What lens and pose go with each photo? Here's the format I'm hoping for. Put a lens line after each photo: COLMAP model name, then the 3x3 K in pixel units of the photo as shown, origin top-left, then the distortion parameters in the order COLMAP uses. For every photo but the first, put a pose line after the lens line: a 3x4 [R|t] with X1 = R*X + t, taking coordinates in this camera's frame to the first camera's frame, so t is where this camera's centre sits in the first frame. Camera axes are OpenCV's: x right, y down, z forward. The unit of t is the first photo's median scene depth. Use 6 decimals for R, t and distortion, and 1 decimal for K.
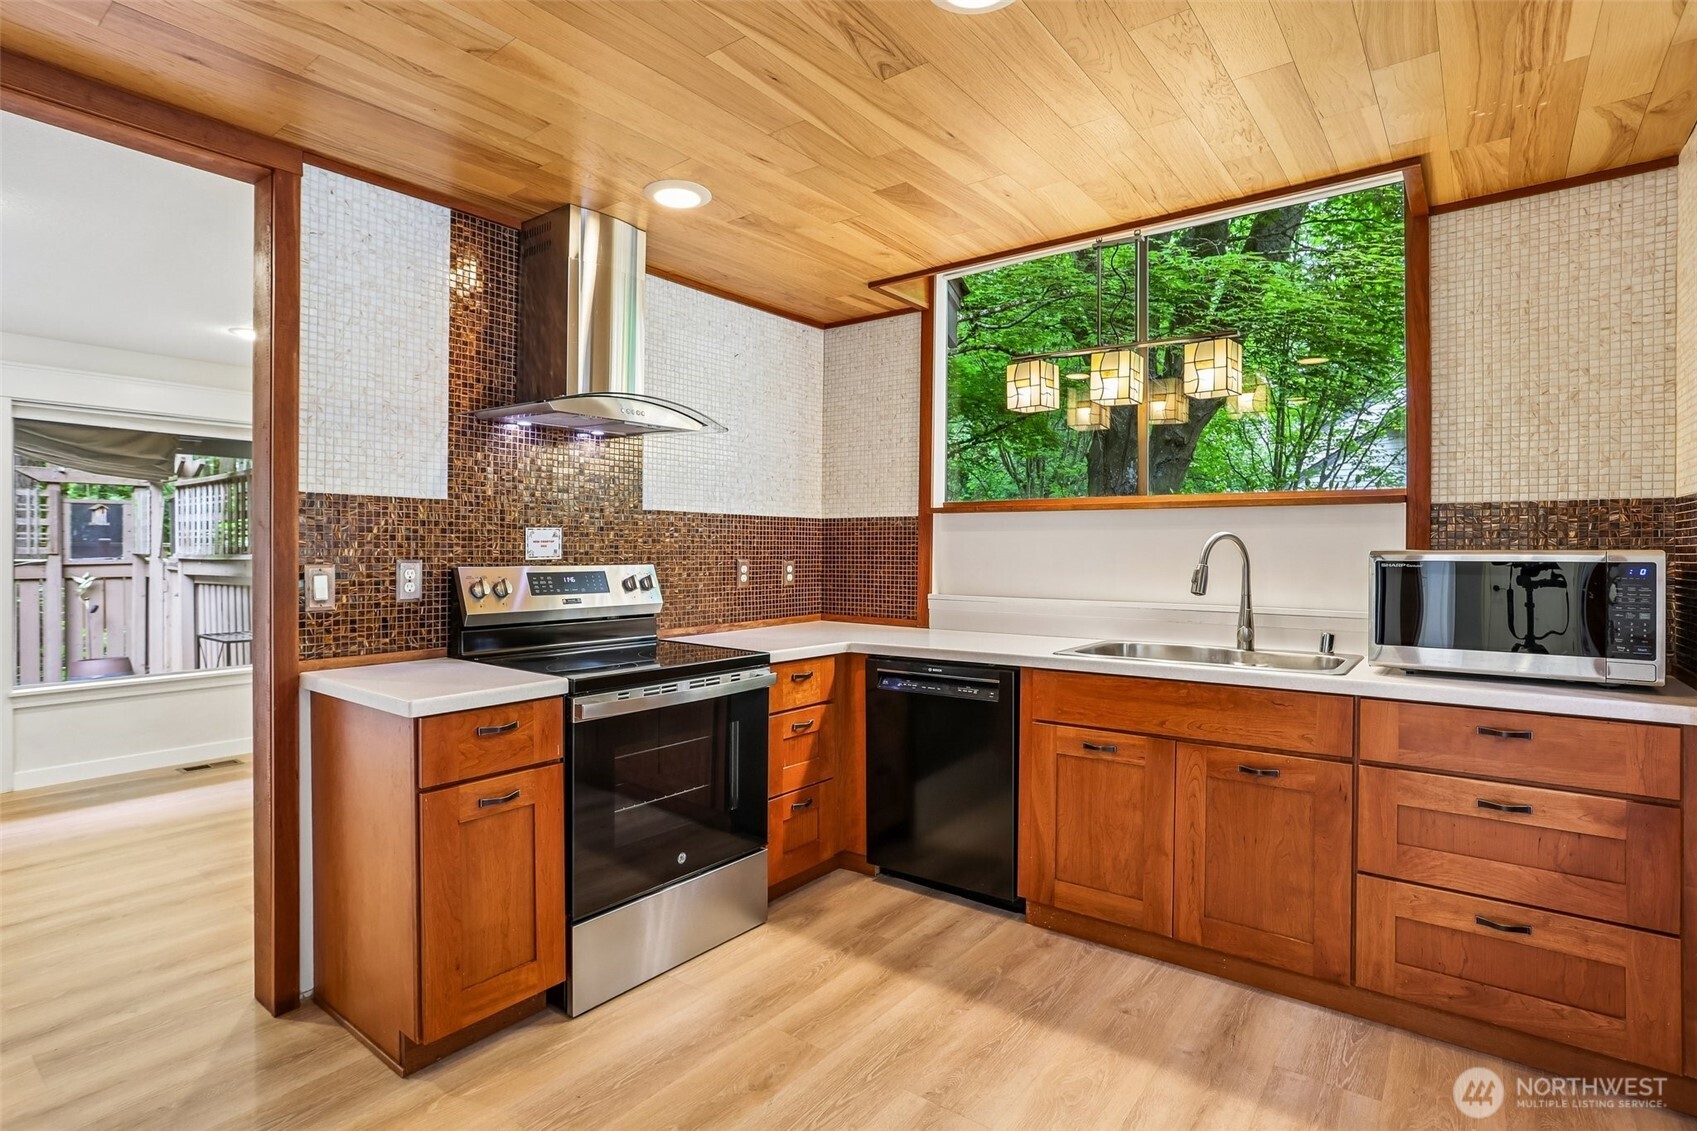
lens RADIAL K [[840.0, 0, 836.3], [0, 840.0, 552.7], [0, 0, 1]] dist [-0.040503, 0.016996]
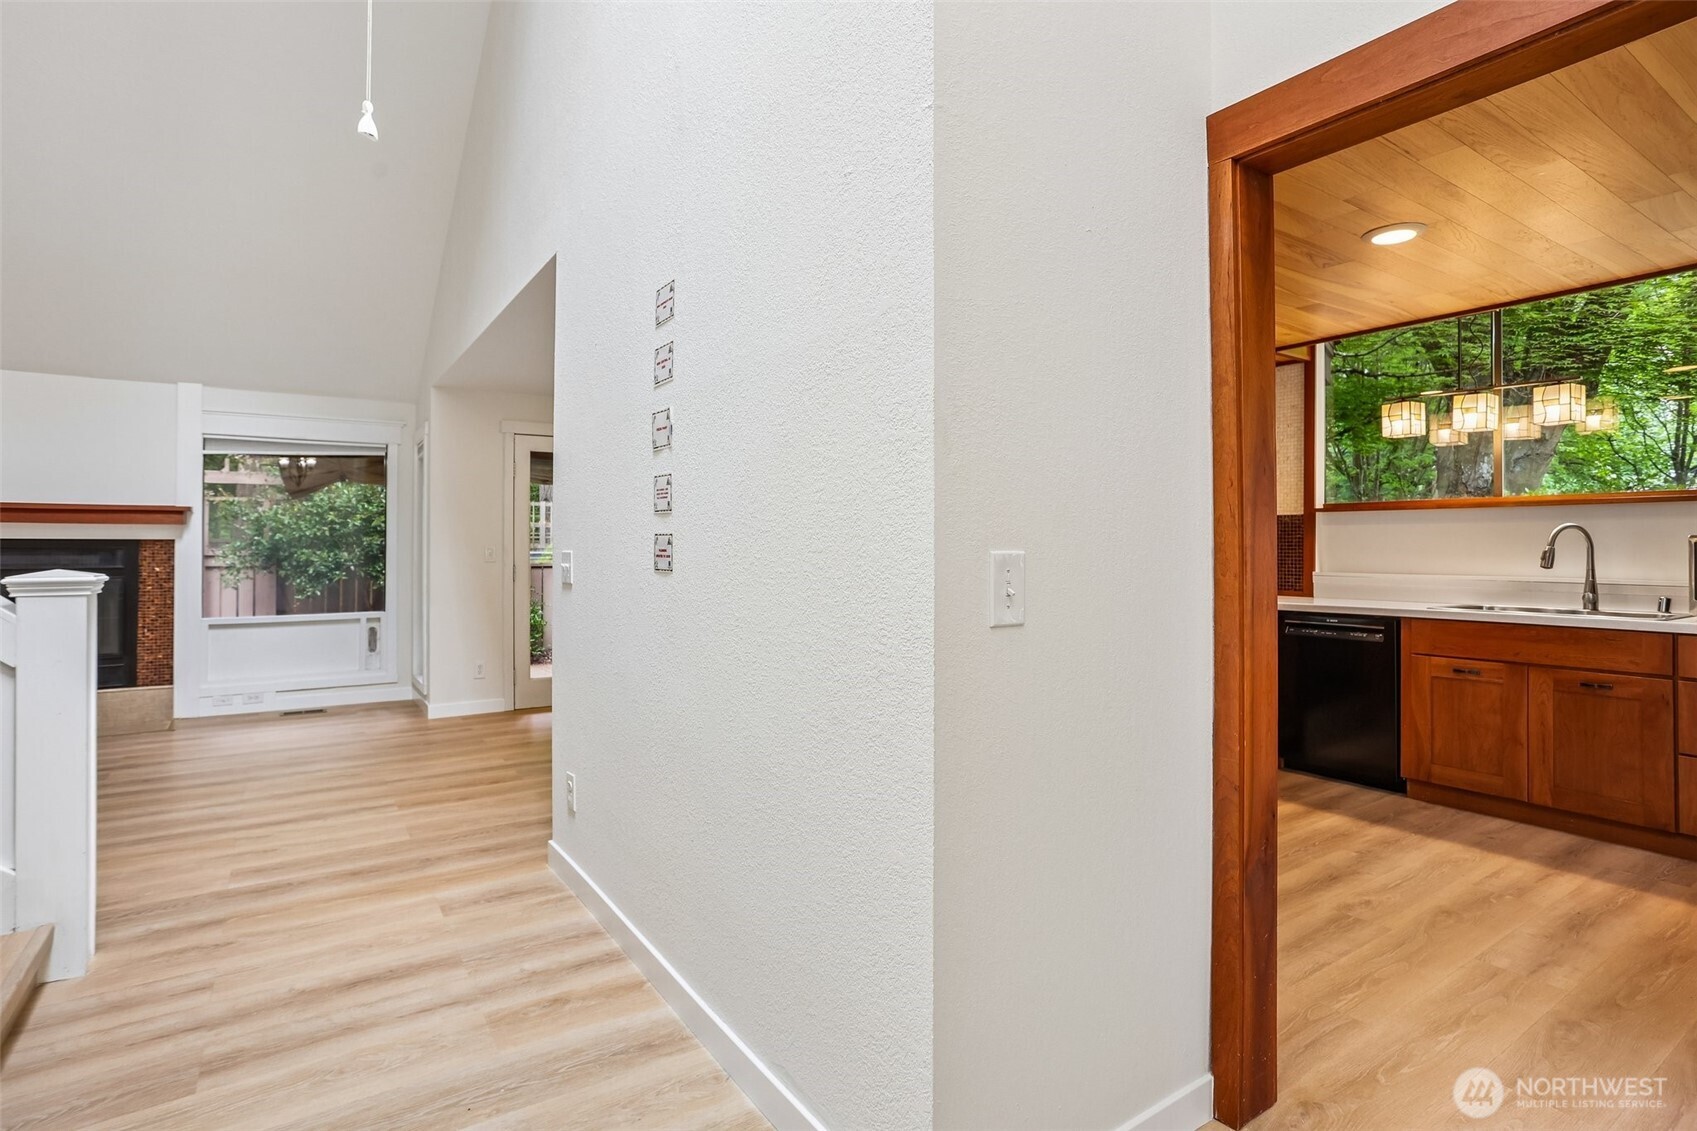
lens RADIAL K [[840.0, 0, 835.6], [0, 840.0, 538.4], [0, 0, 1]] dist [-0.040503, 0.016996]
pose [[0.946871, -0.007197, -0.321534, -0.272417], [0.002510, 0.999884, -0.014990, 0.019501], [0.321604, 0.013387, 0.946779, -0.747250]]
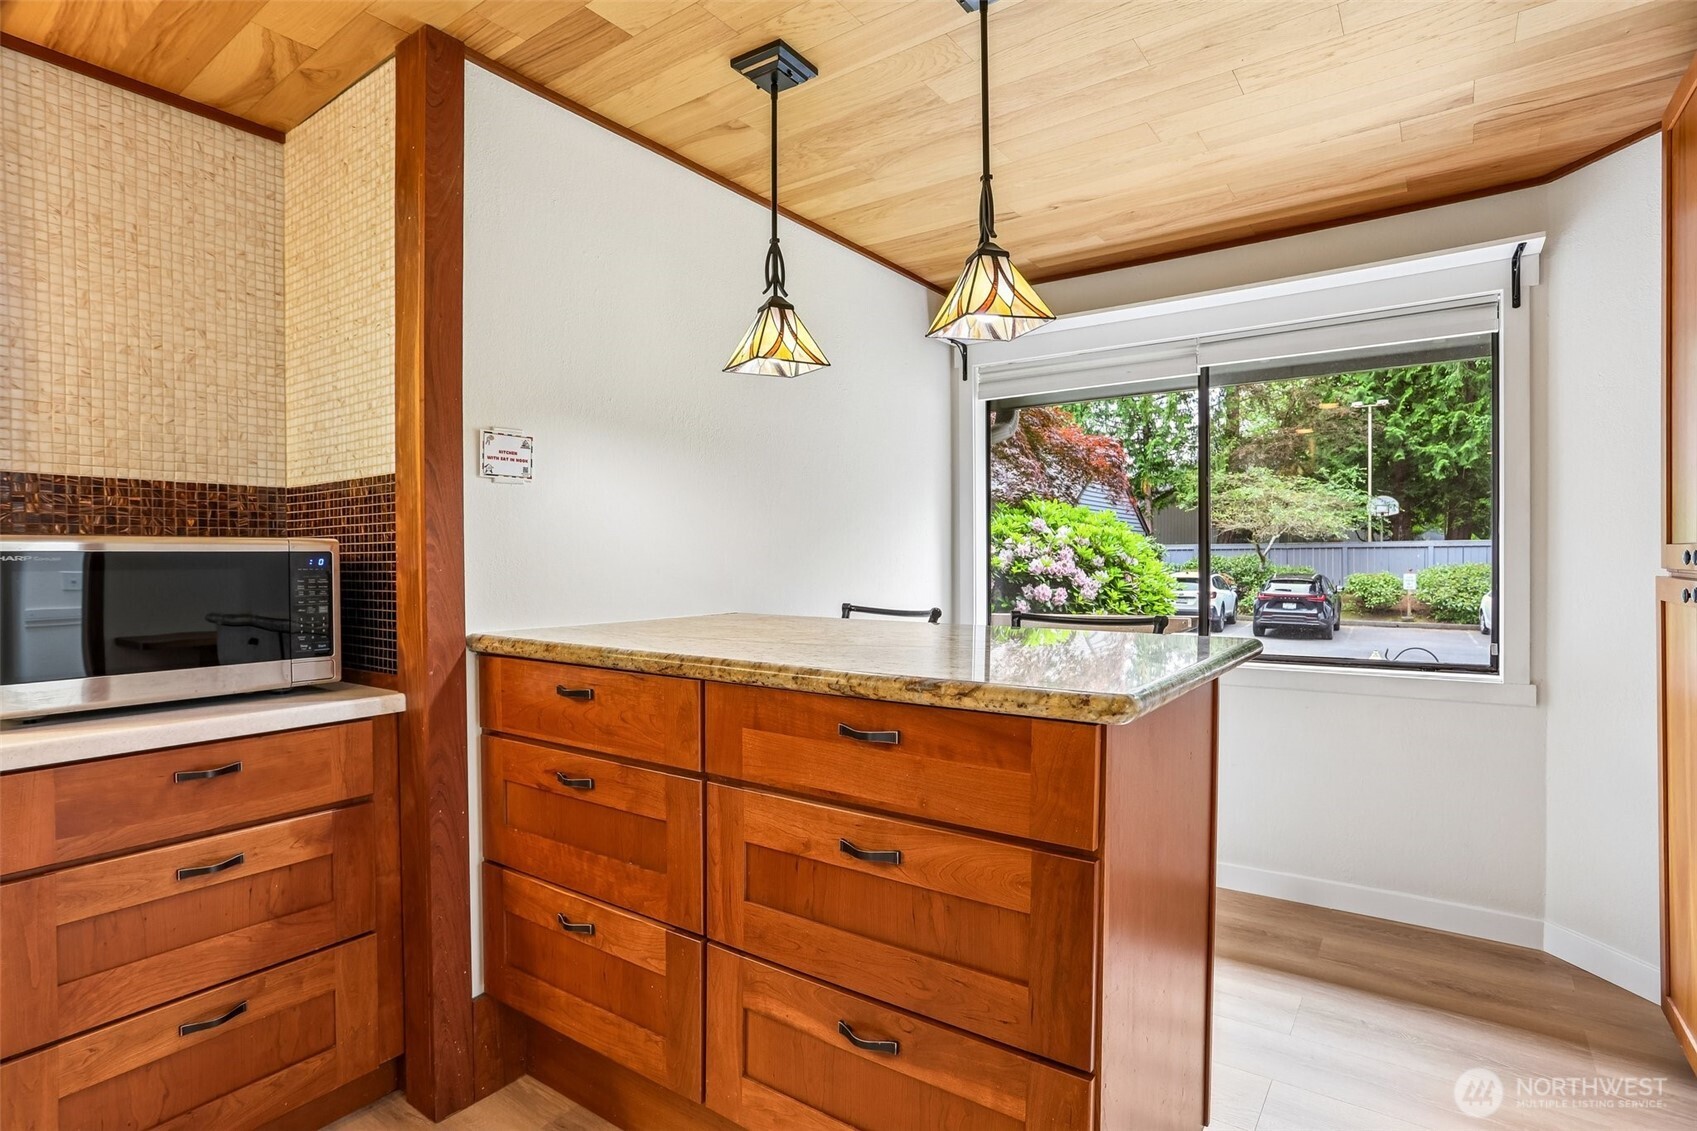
lens RADIAL K [[840.0, 0, 882.3], [0, 840.0, 573.5], [0, 0, 1]] dist [-0.040503, 0.016996]
pose [[-0.044533, -0.023023, 0.998743, 0.013355], [0.006631, 0.999706, 0.023341, 0.014602], [-0.998986, 0.007663, -0.044368, 0.317269]]
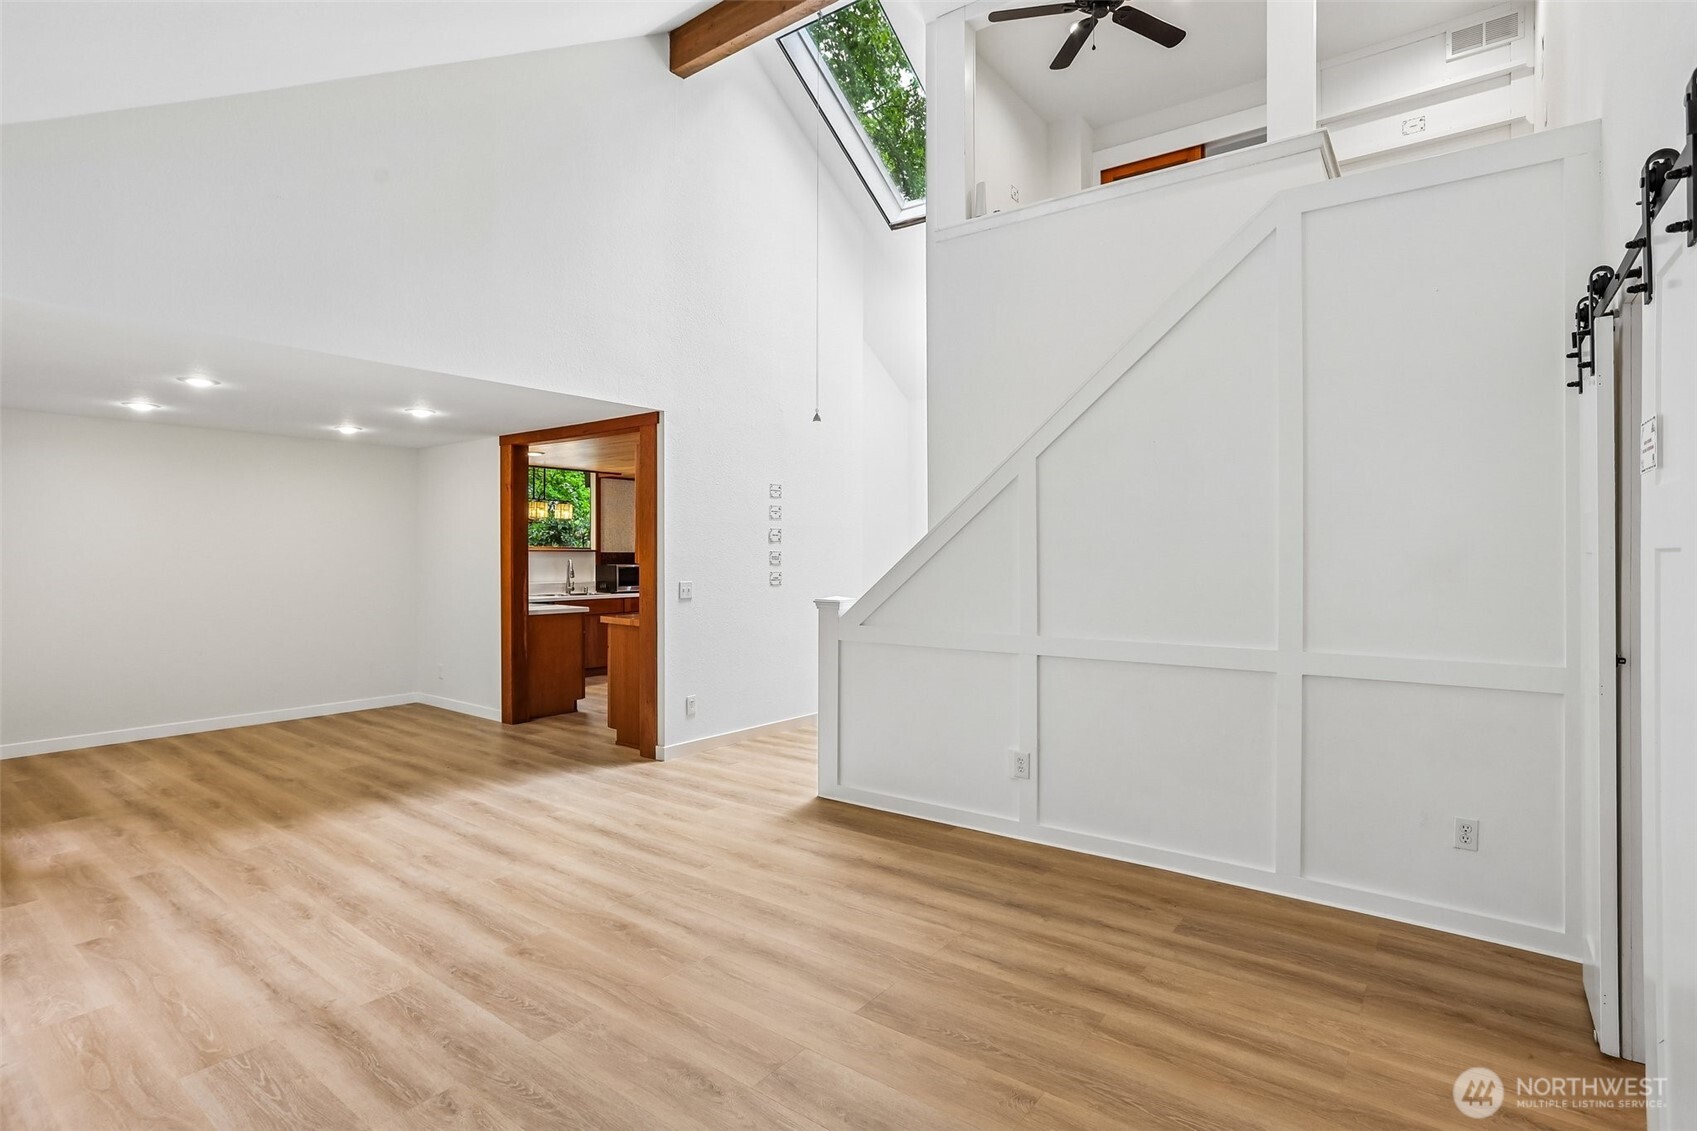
lens RADIAL K [[840.0, 0, 849.0], [0, 840.0, 554.8], [0, 0, 1]] dist [-0.040503, 0.016996]
pose [[-0.013246, -0.002840, 0.999908, -3.406941], [-0.002984, 0.999992, 0.002801, -0.063118], [-0.999908, -0.002947, -0.013254, -0.128554]]
